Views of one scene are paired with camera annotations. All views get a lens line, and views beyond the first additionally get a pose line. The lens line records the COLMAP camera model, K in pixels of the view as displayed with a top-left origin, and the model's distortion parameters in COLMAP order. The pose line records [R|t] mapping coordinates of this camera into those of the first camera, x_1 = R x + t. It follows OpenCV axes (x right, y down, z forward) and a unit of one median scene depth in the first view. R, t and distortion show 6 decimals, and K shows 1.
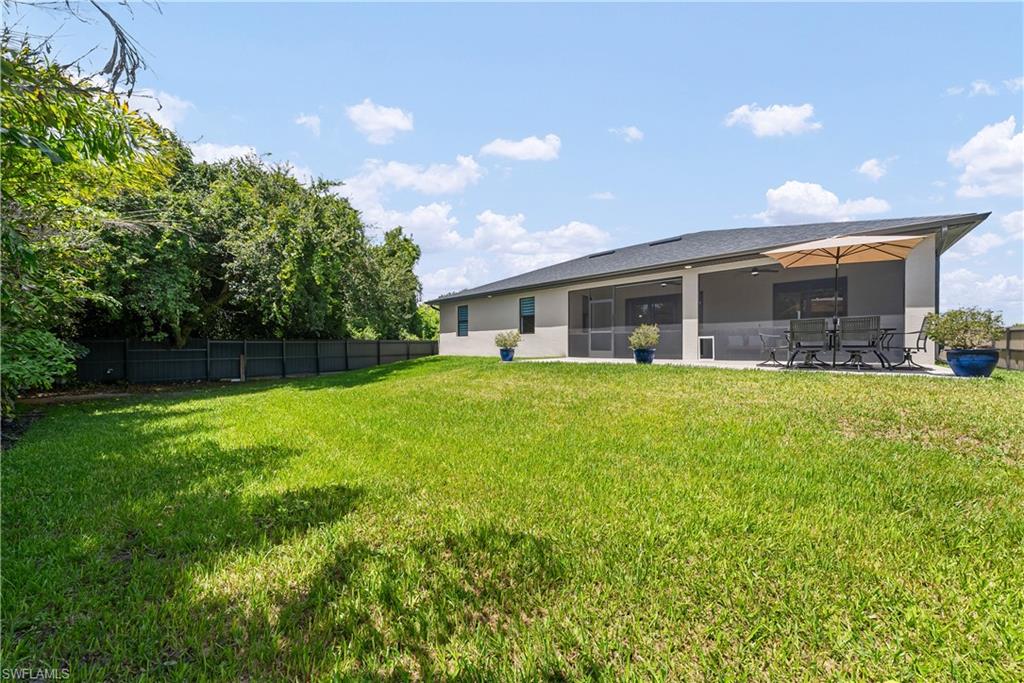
lens RADIAL K [[360.4, 0, 512.0], [0, 360.4, 341.5], [0, 0, 1]] dist [0.000086, 0.000002]
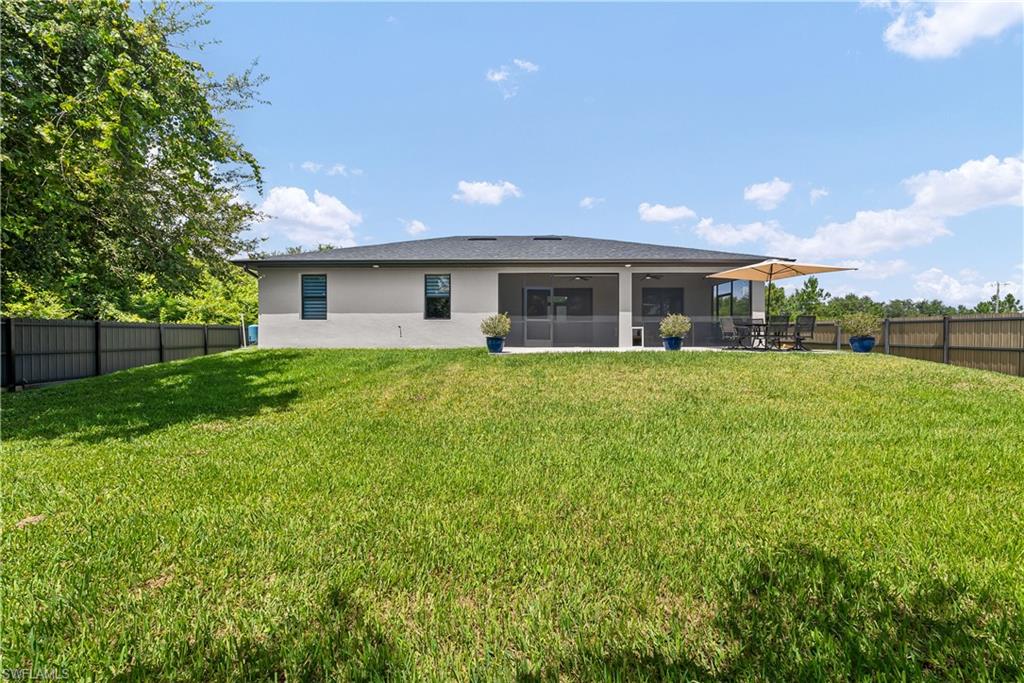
lens RADIAL K [[348.5, 0, 512.0], [0, 348.5, 341.5], [0, 0, 1]] dist [0.000343, 0.000019]
pose [[0.729870, -0.004938, 0.683568, -0.430253], [-0.013350, 0.999680, 0.021477, 0.011079], [-0.683455, -0.024801, 0.729571, 0.359978]]
